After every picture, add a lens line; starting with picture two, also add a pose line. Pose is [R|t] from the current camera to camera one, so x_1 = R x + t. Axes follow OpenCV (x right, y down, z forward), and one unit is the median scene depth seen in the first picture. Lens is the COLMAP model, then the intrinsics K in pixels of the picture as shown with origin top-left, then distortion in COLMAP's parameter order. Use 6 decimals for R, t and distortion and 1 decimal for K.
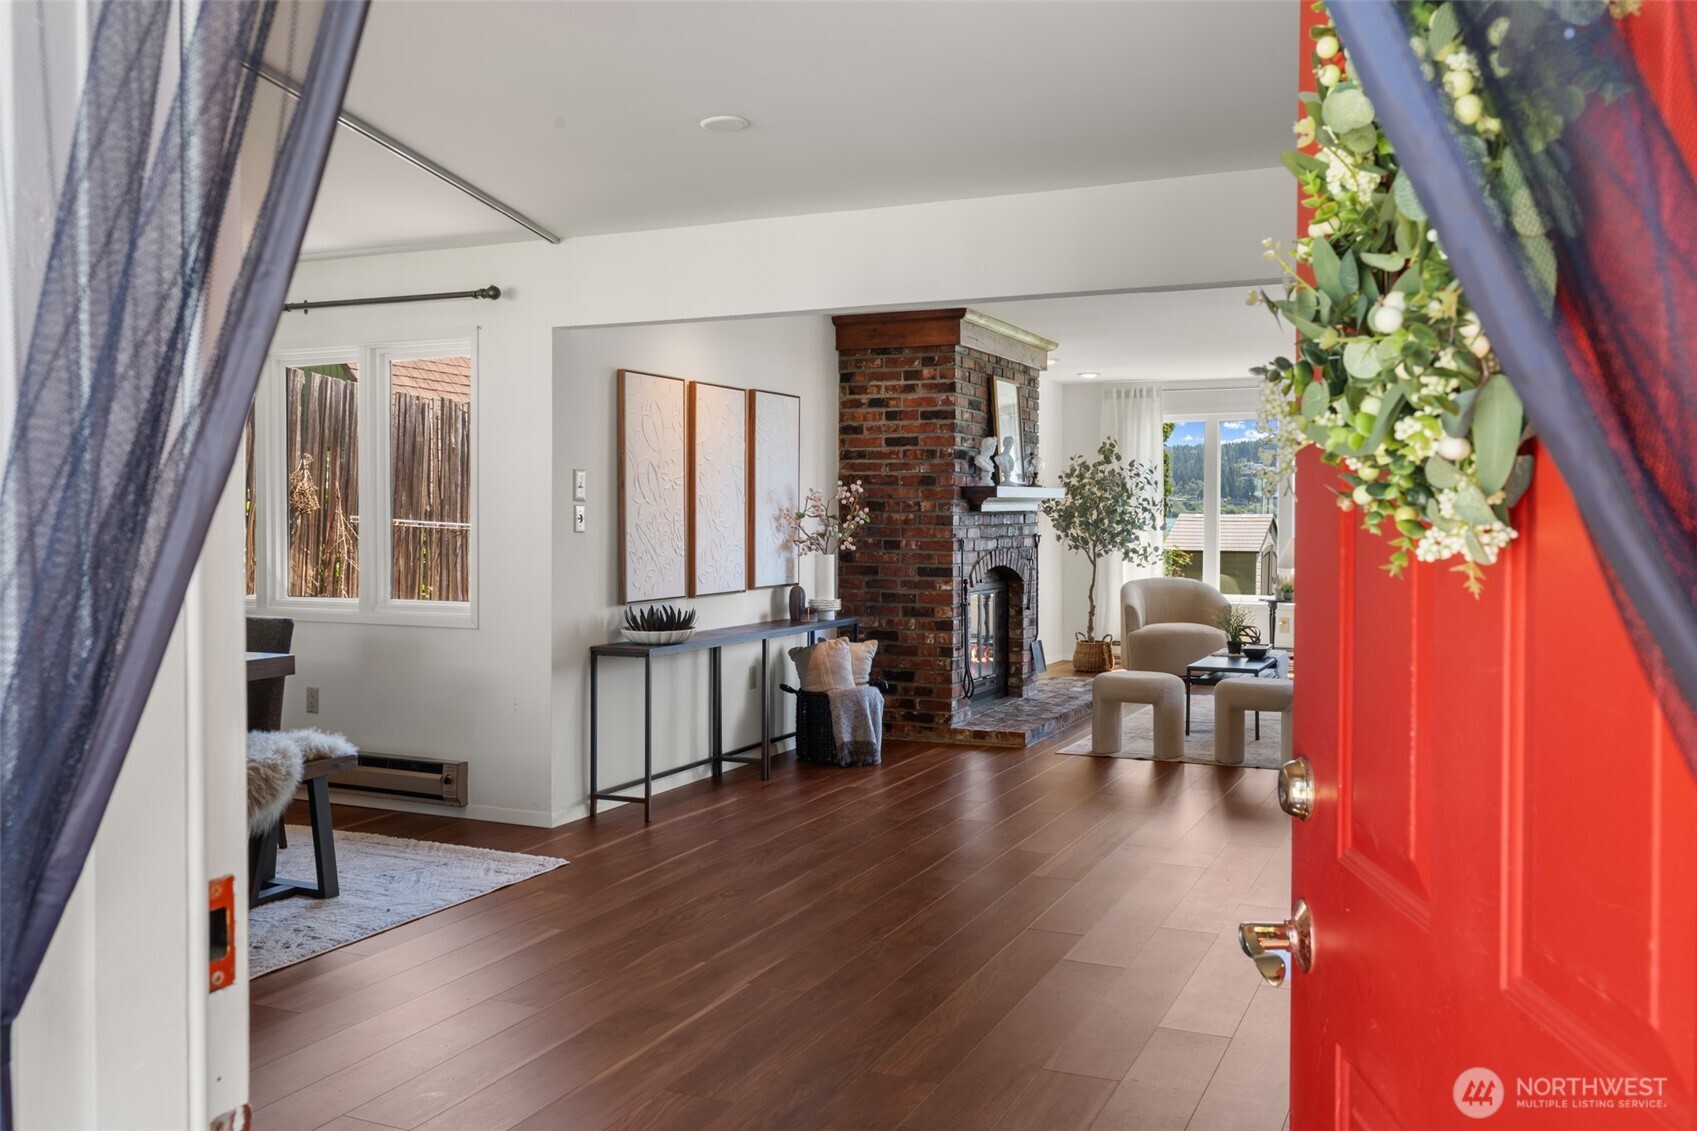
lens RADIAL K [[1556.3, 0, 845.9], [0, 1556.3, 555.3], [0, 0, 1]] dist [0.006634, -0.000013]
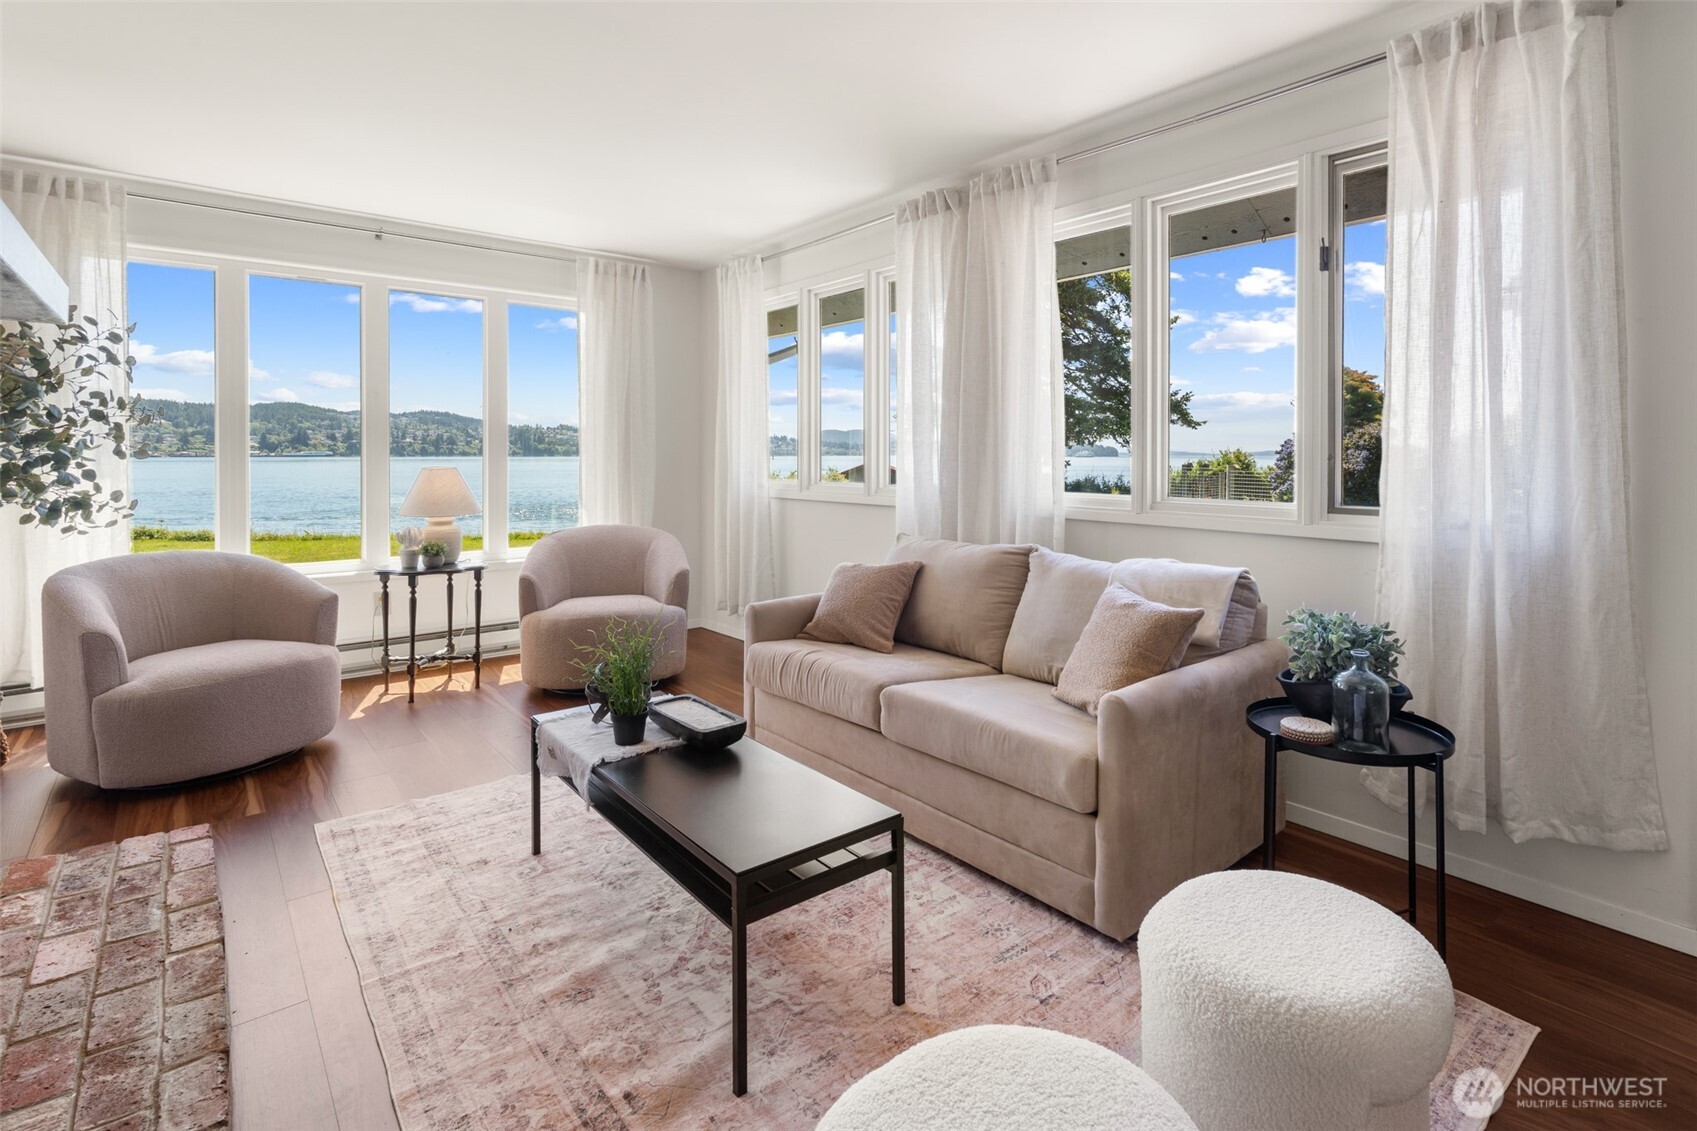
lens RADIAL K [[832.7, 0, 882.8], [0, 832.7, 459.4], [0, 0, 1]] dist [-0.005792, 0.000252]
pose [[0.419839, -0.006834, 0.907573, 0.079701], [0.026986, 0.999624, -0.004957, -0.010767], [-0.907197, 0.026573, 0.419866, 0.915504]]
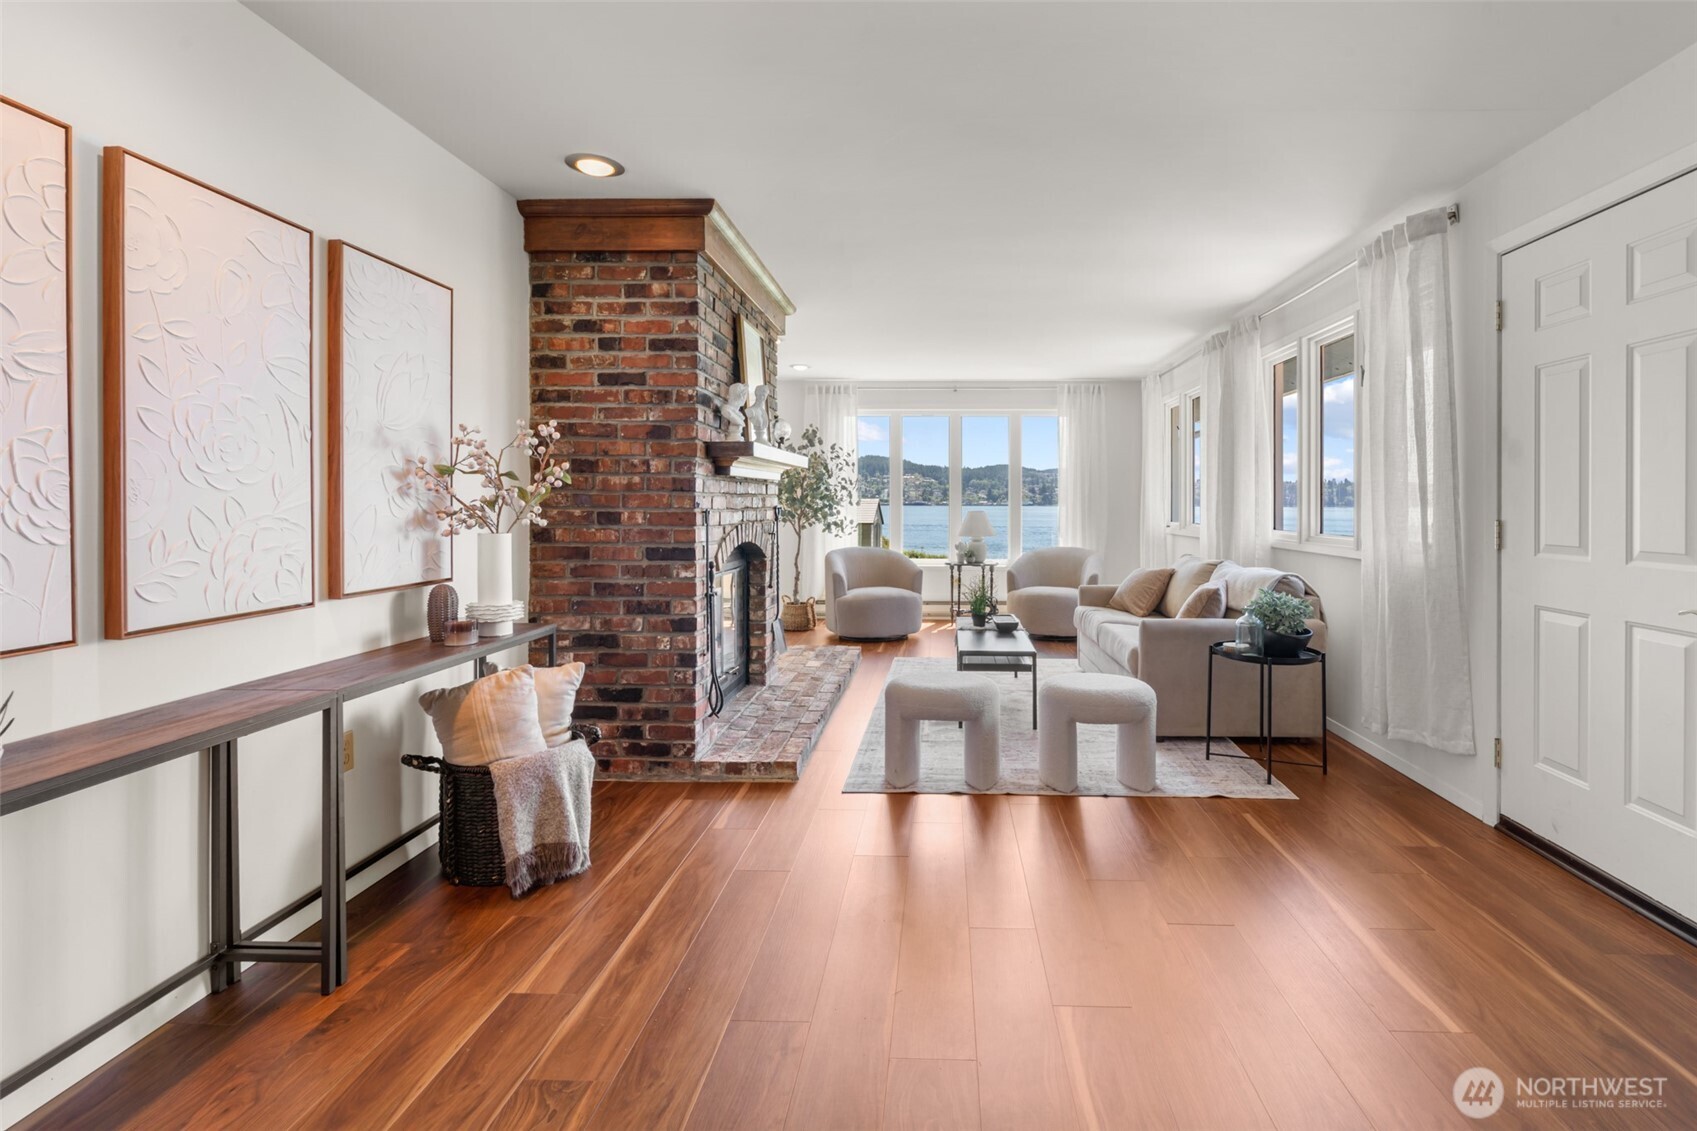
lens RADIAL K [[783.9, 0, 915.5], [0, 783.9, 511.8], [0, 0, 1]] dist [0.009933, 0.000824]
pose [[0.922929, -0.004449, 0.384943, 0.020564], [0.011469, 0.999807, -0.015942, -0.002165], [-0.384798, 0.019129, 0.922802, 0.602395]]
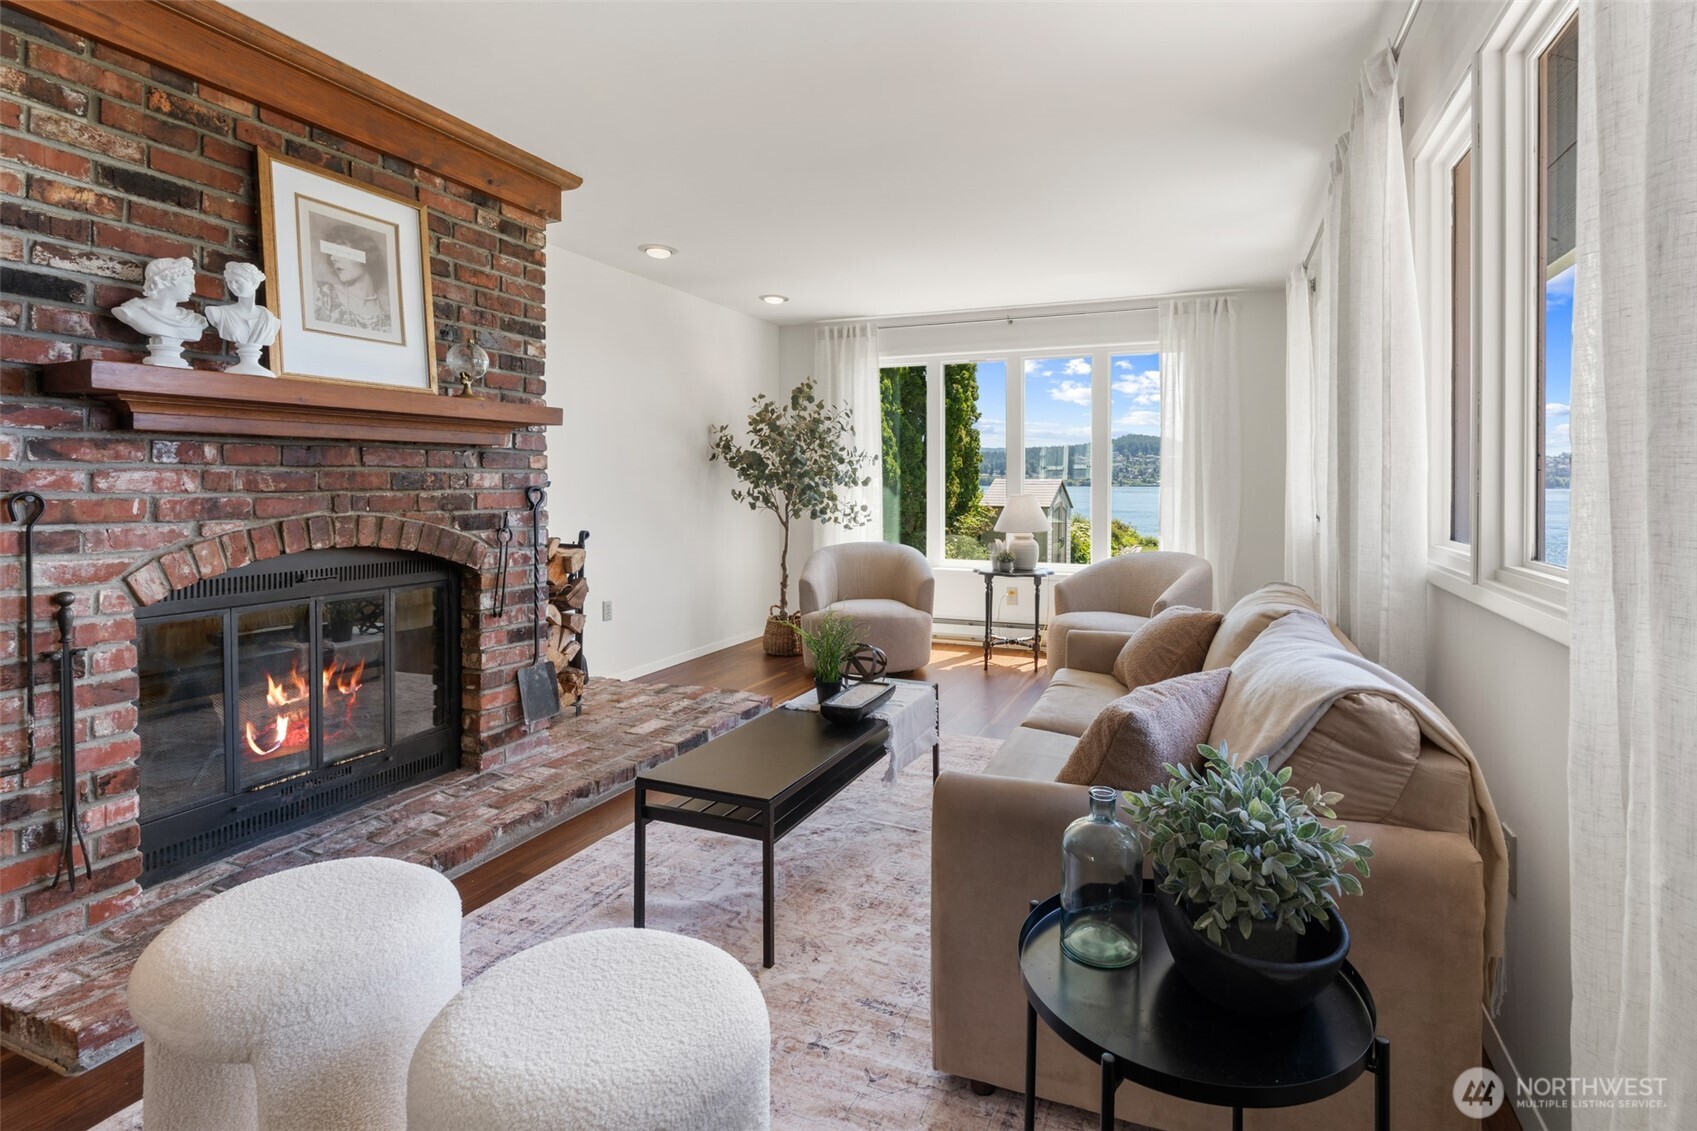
lens RADIAL K [[783.9, 0, 922.2], [0, 783.9, 491.5], [0, 0, 1]] dist [0.009933, 0.000824]
pose [[0.998249, 0.000440, 0.059154, 0.287482], [0.000771, 0.999791, -0.020447, -0.006439], [-0.059151, 0.020456, 0.998039, 0.781415]]
